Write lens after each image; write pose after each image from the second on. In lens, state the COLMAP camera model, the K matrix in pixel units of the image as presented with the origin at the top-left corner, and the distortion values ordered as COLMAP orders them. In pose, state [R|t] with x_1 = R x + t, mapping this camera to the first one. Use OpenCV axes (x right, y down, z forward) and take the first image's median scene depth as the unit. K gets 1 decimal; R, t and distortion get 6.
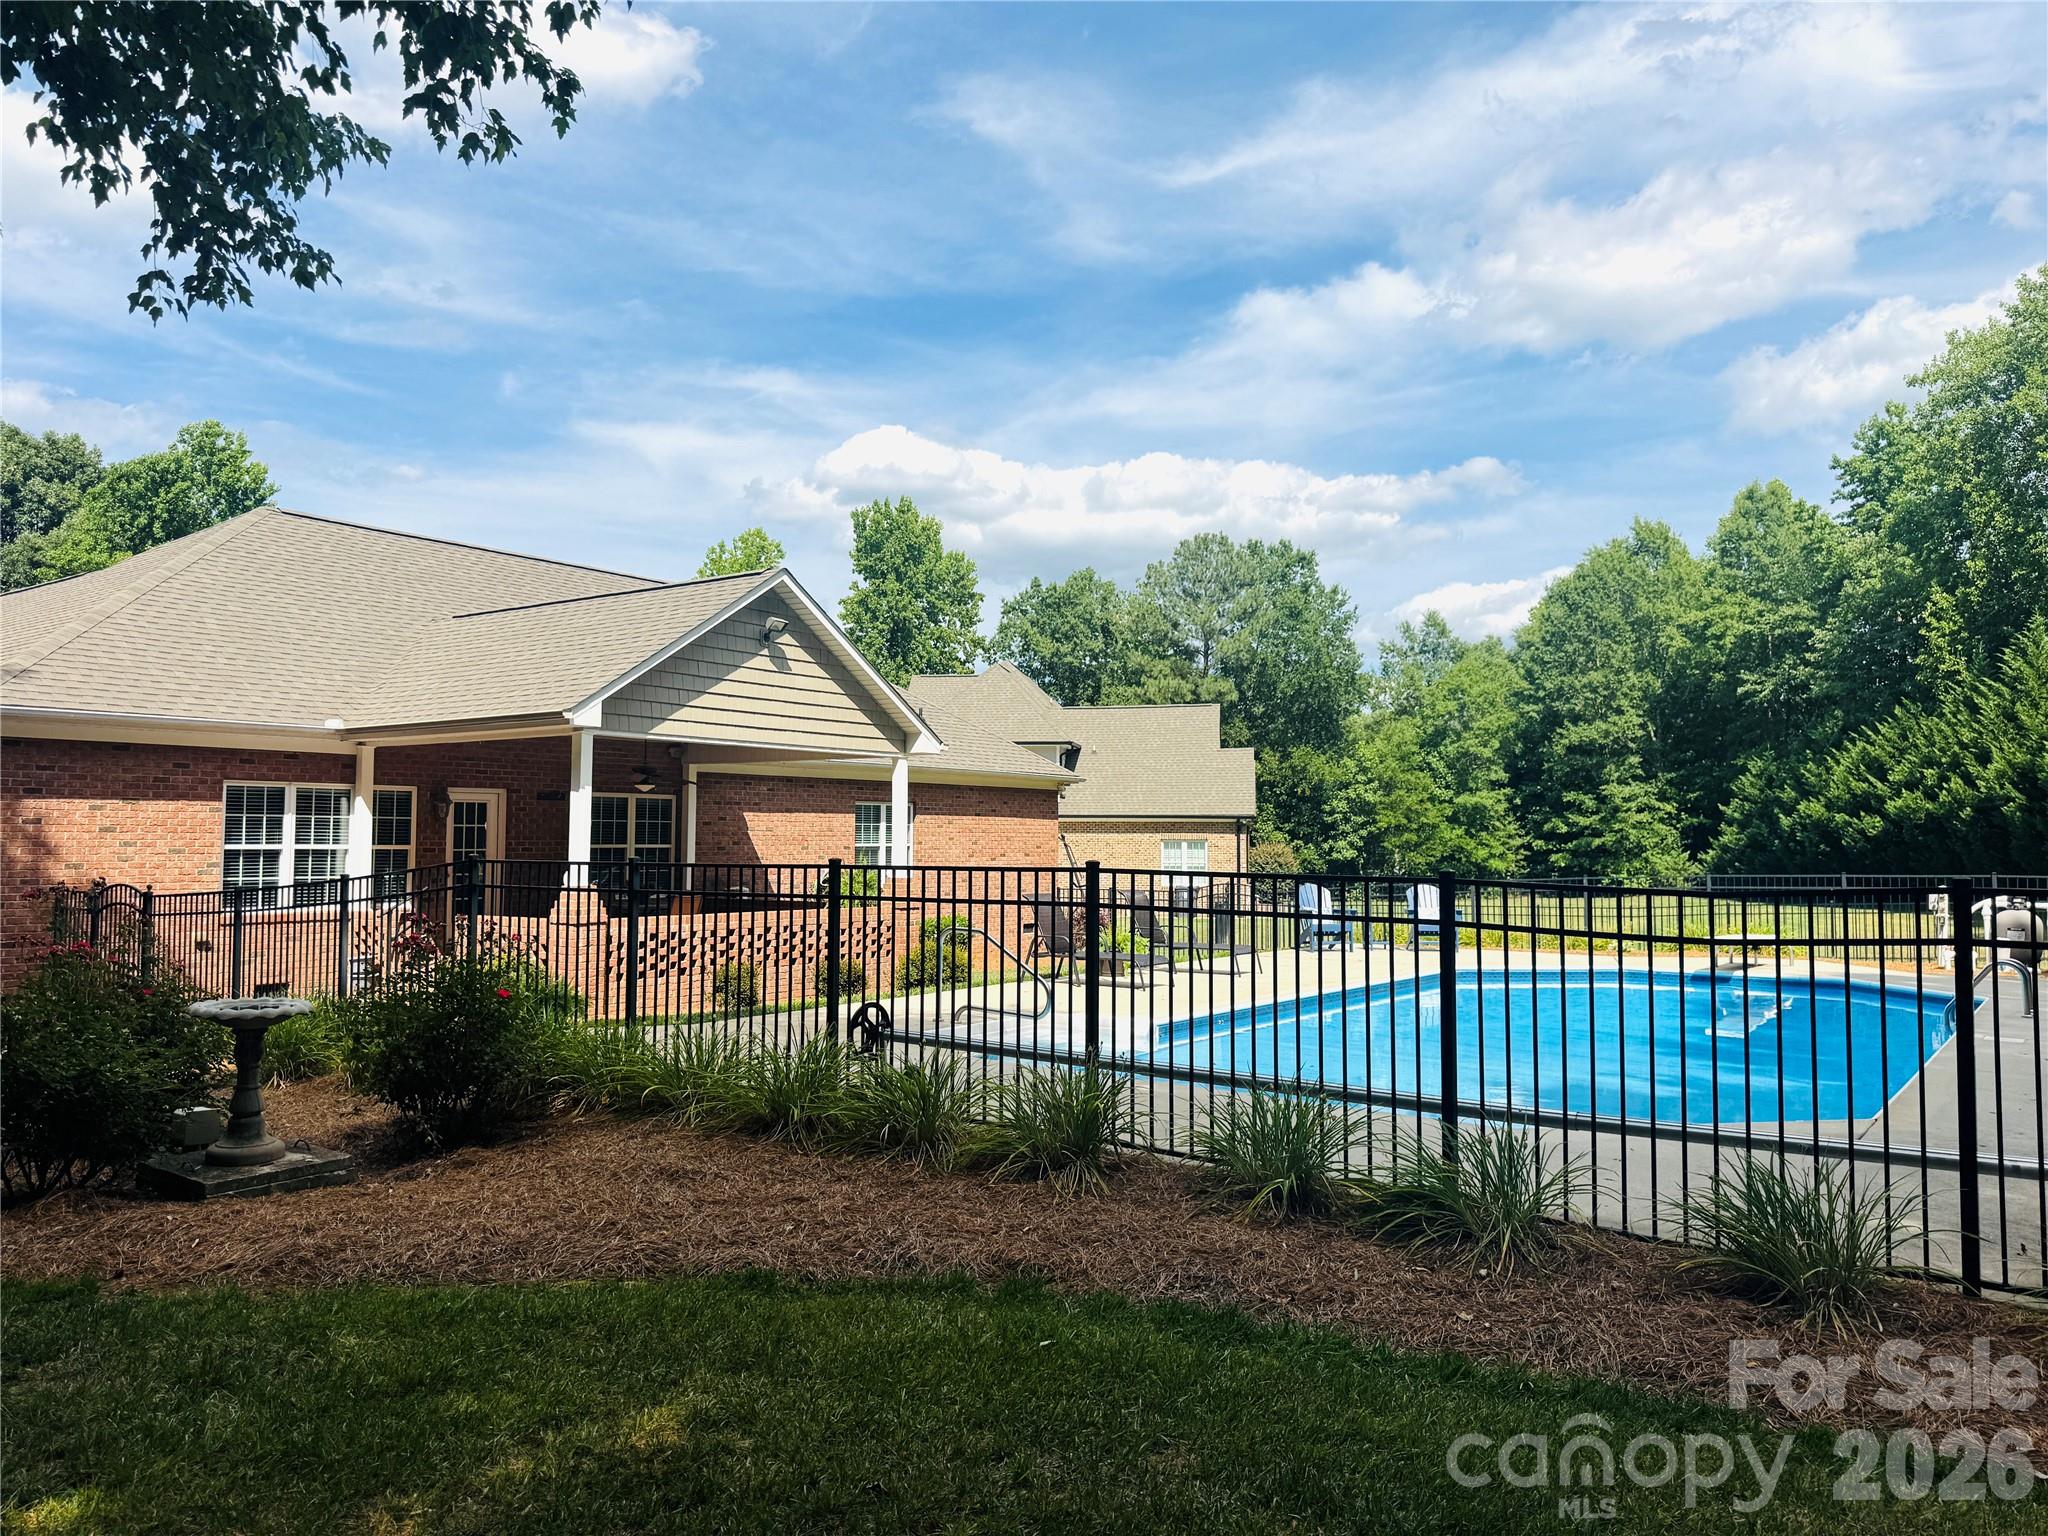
lens RADIAL K [[1443.1, 0, 1033.6], [0, 1443.1, 769.2], [0, 0, 1]] dist [0.128637, -0.220154]
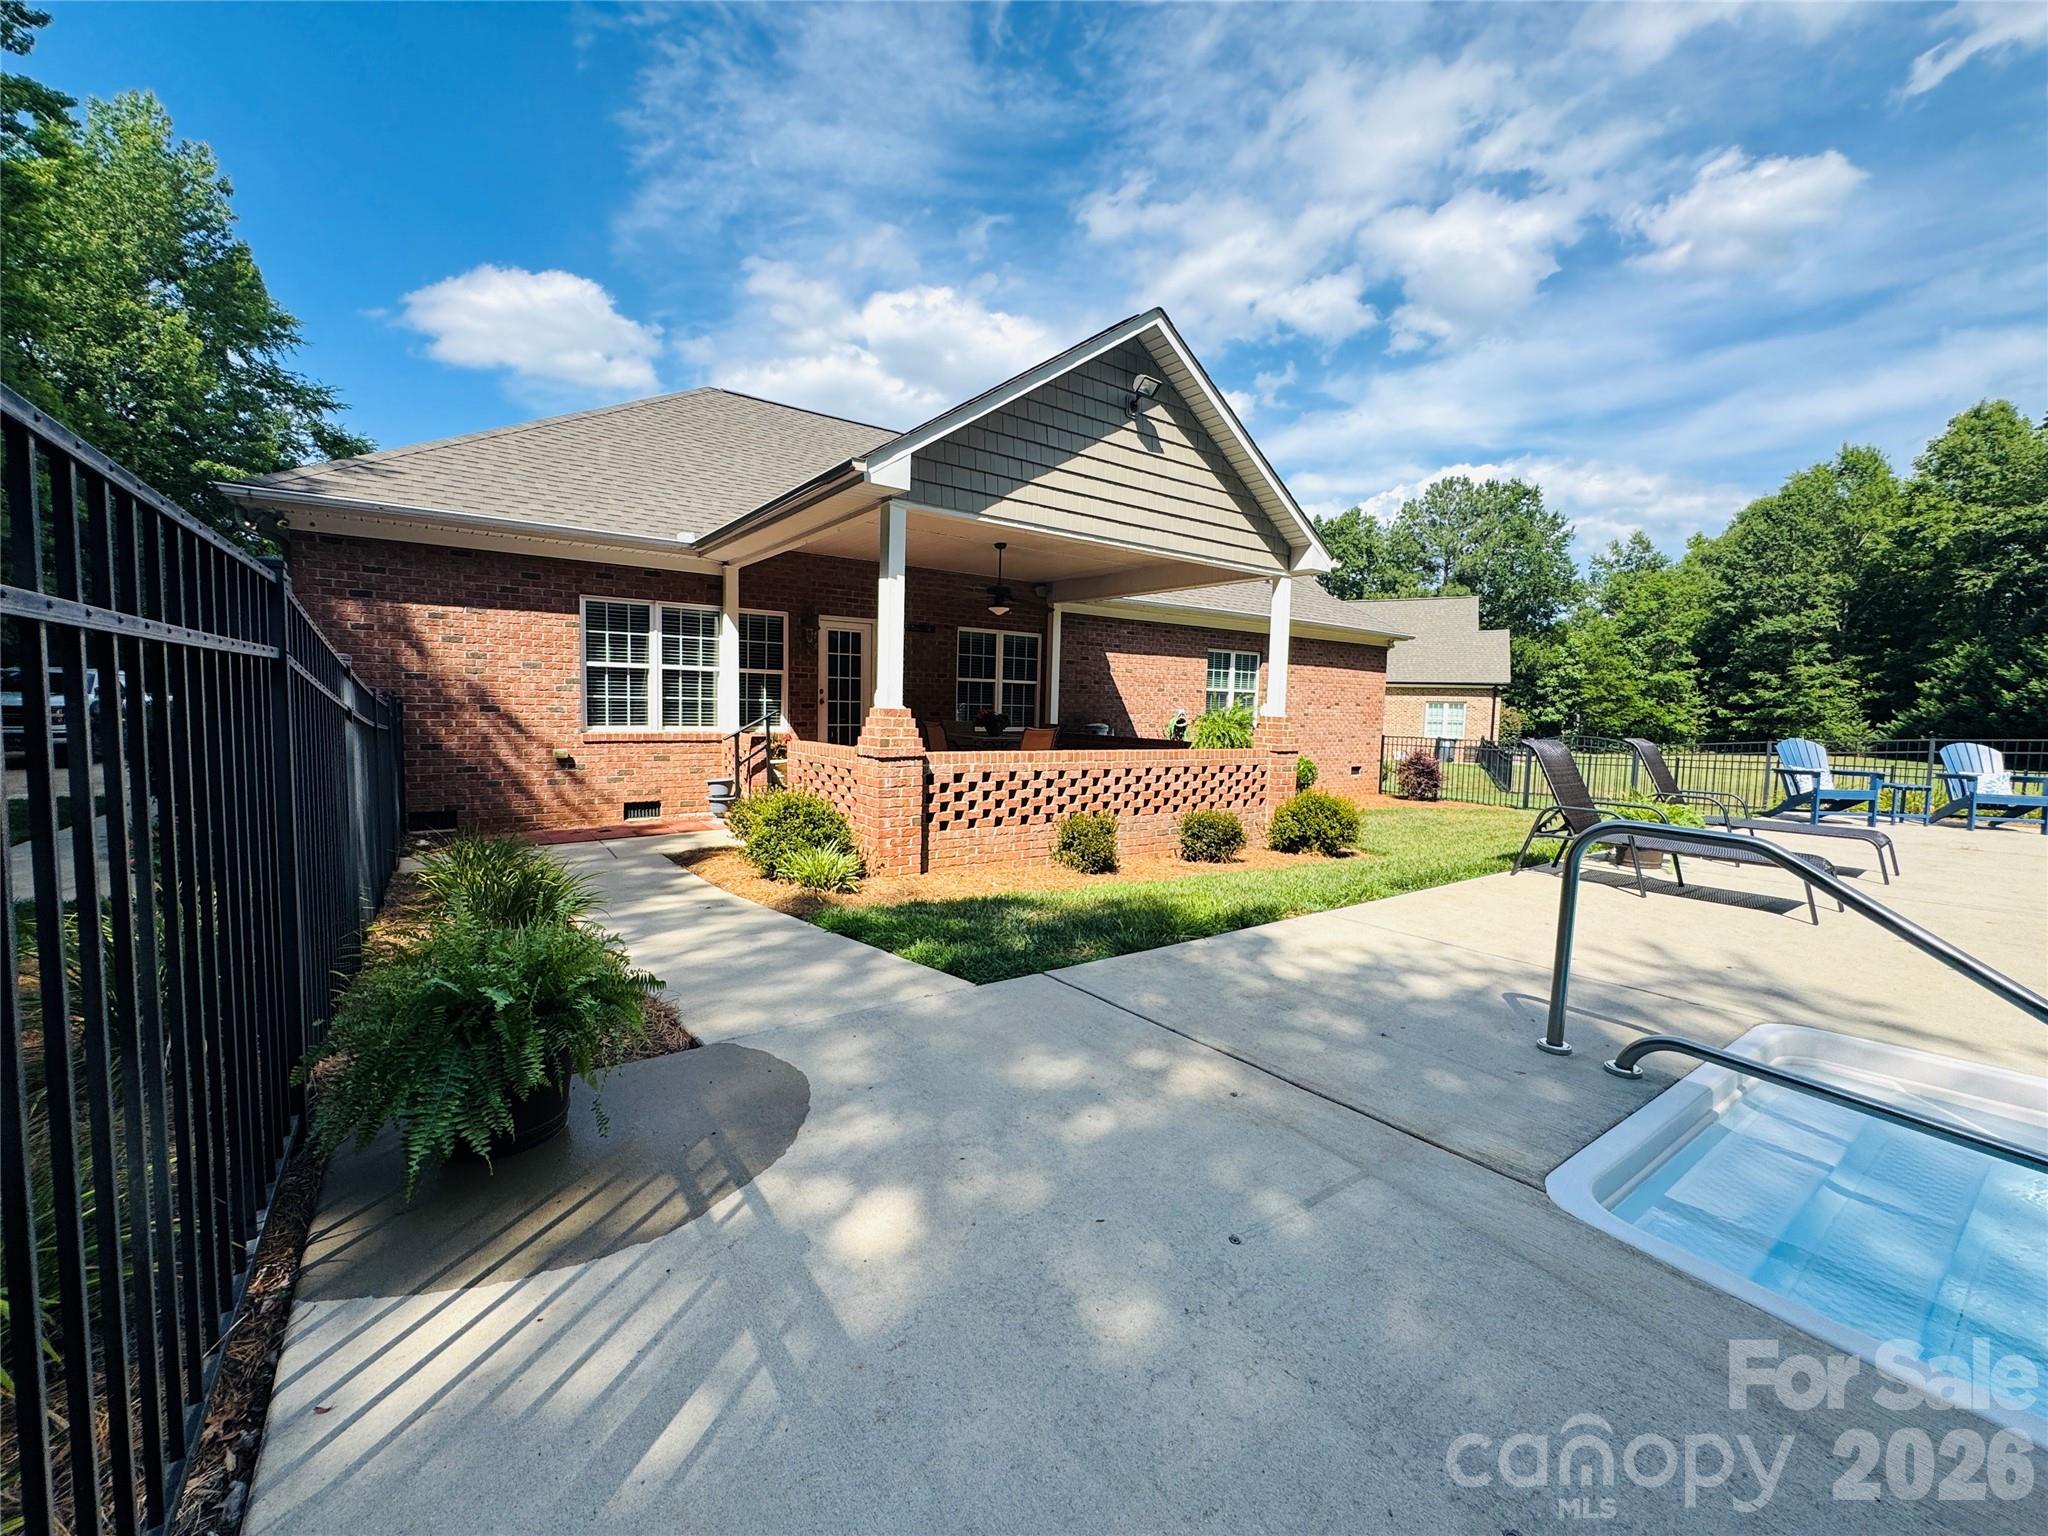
lens RADIAL K [[821.3, 0, 1026.0], [0, 821.3, 765.9], [0, 0, 1]] dist [-0.001846, 0.000123]
pose [[0.955294, 0.040682, -0.292845, -0.086840], [-0.004726, 0.992462, 0.122458, 0.043023], [0.295620, -0.115599, 0.948286, 0.459607]]
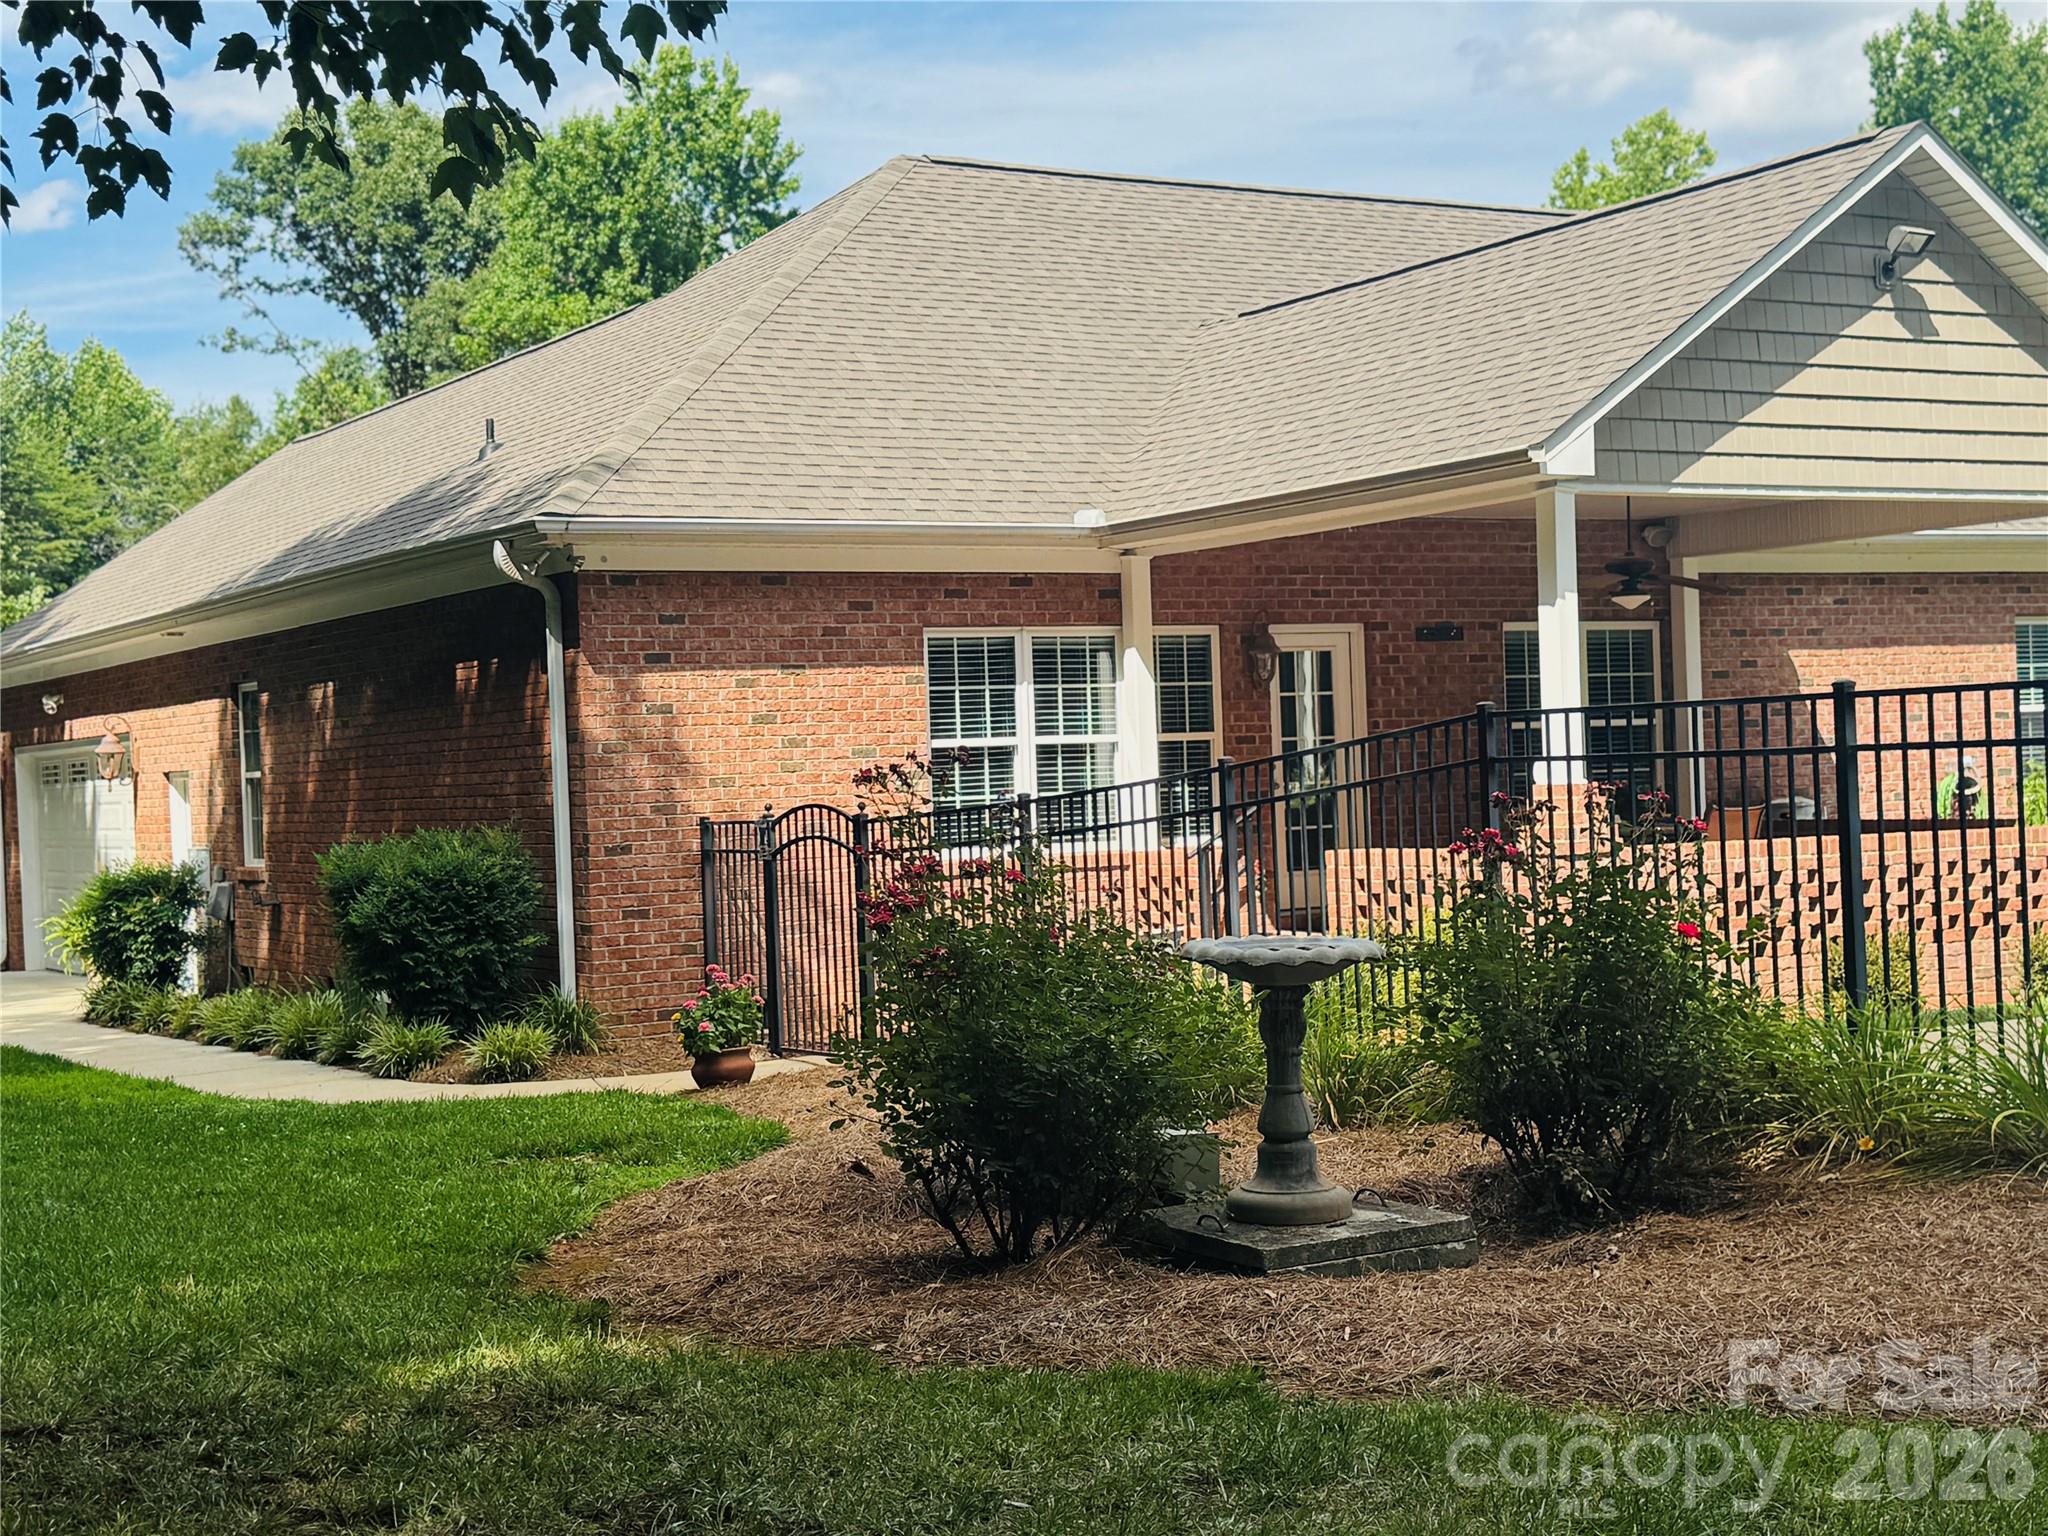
lens RADIAL K [[2842.2, 0, 1024.0], [0, 2842.2, 768.0], [0, 0, 1]] dist [0.172133, -0.084899]
pose [[0.922792, -0.040802, -0.383132, -0.074096], [0.061137, 0.997285, 0.041046, 0.015454], [0.380417, -0.061301, 0.922781, -0.014971]]
